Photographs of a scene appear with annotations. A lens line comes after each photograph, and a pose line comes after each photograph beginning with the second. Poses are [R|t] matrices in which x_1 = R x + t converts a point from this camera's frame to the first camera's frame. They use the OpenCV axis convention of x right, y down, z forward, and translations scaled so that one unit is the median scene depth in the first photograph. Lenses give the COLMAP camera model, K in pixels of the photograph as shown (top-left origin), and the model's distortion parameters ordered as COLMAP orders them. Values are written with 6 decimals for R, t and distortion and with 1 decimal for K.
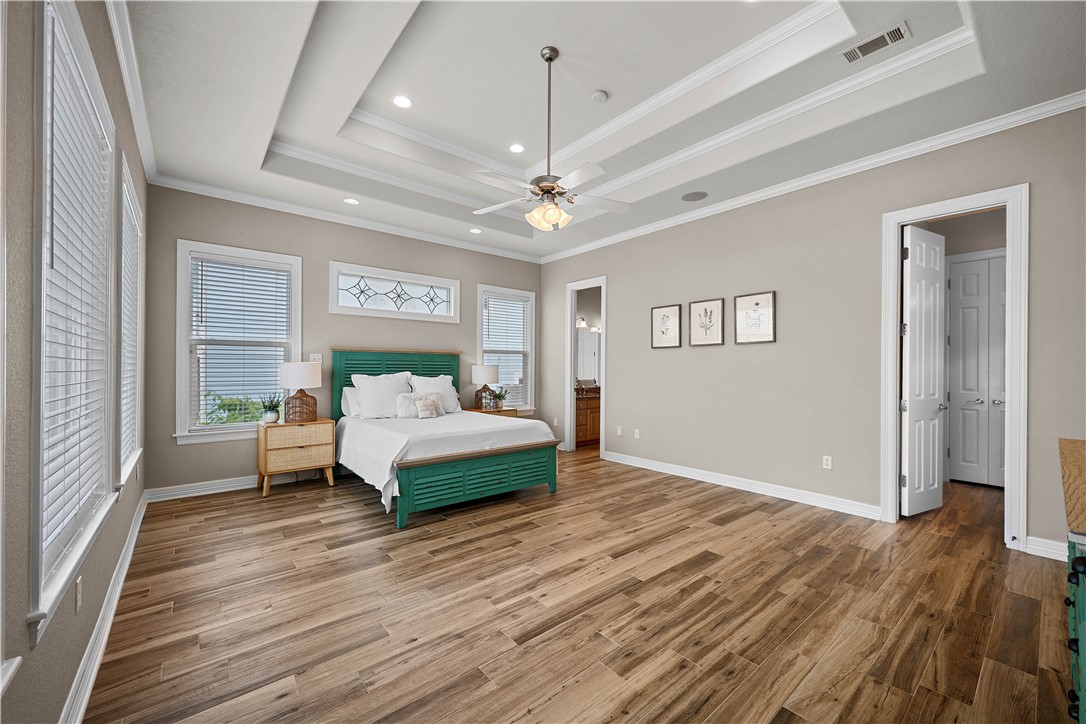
lens RADIAL K [[430.0, 0, 547.2], [0, 430.0, 367.2], [0, 0, 1]] dist [-0.002115, 0.000204]
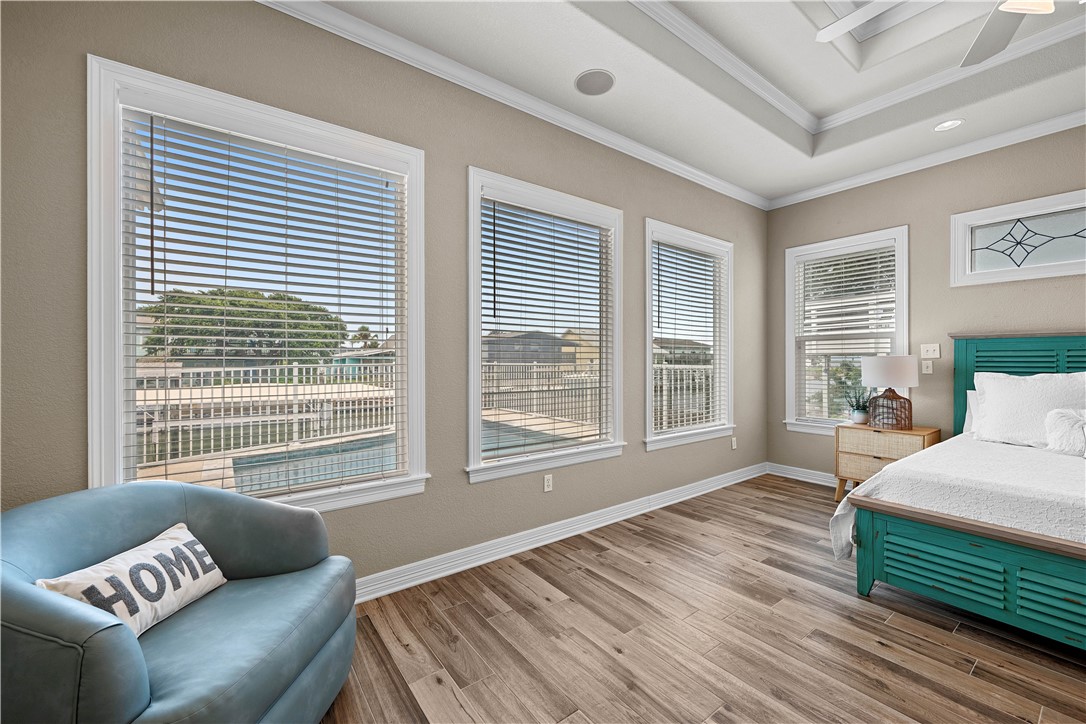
lens RADIAL K [[430.0, 0, 549.9], [0, 430.0, 362.7], [0, 0, 1]] dist [-0.002115, 0.000204]
pose [[-0.056498, 0.000388, -0.998403, 0.385375], [0.003208, 0.999995, 0.000207, -0.000351], [0.998398, -0.003192, -0.056499, 0.541819]]
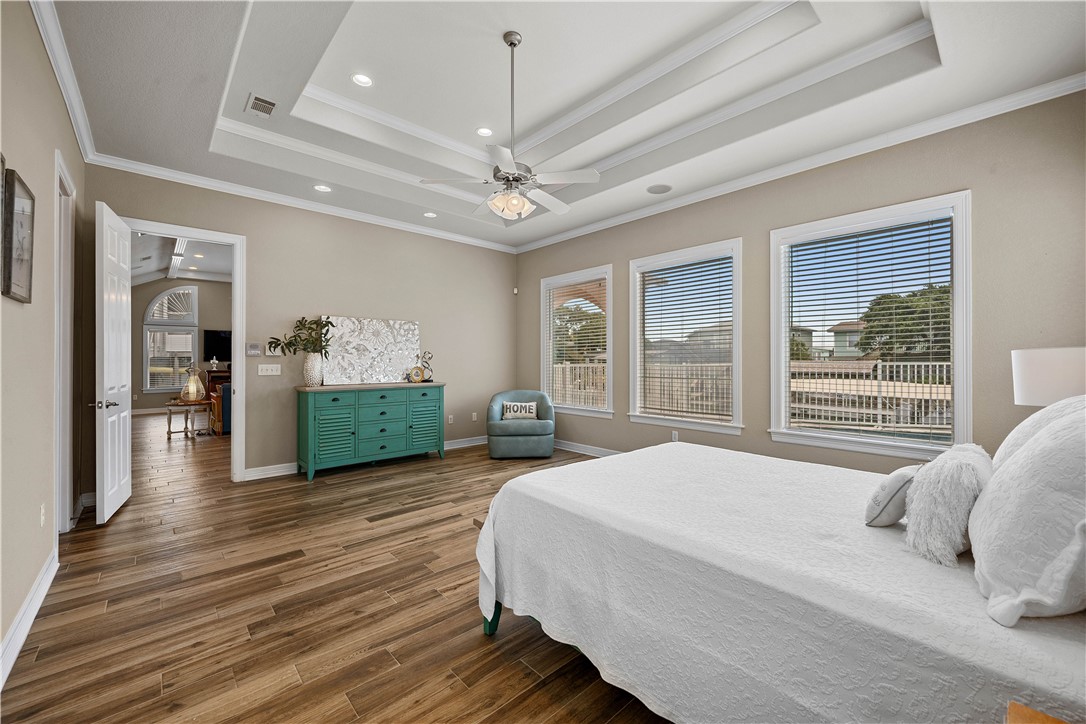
lens RADIAL K [[430.0, 0, 546.8], [0, 430.0, 360.2], [0, 0, 1]] dist [-0.002115, 0.000204]
pose [[-0.999038, -0.002332, -0.043780, -0.033289], [-0.002246, 0.999995, -0.002021, 0.004406], [0.043784, -0.001921, -0.999039, 1.918905]]
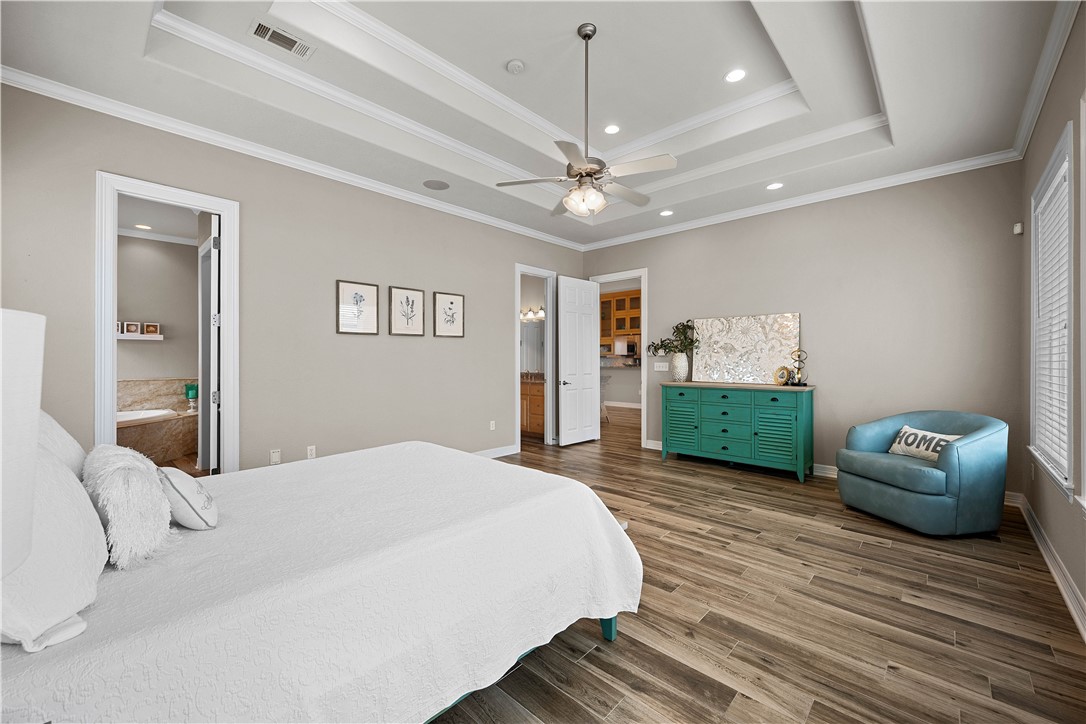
lens RADIAL K [[430.0, 0, 553.7], [0, 430.0, 360.2], [0, 0, 1]] dist [-0.002115, 0.000204]
pose [[-0.134848, -0.003889, 0.990859, -0.908779], [-0.000631, 0.999992, 0.003839, 0.001116], [-0.990866, -0.000108, -0.134850, 1.166902]]
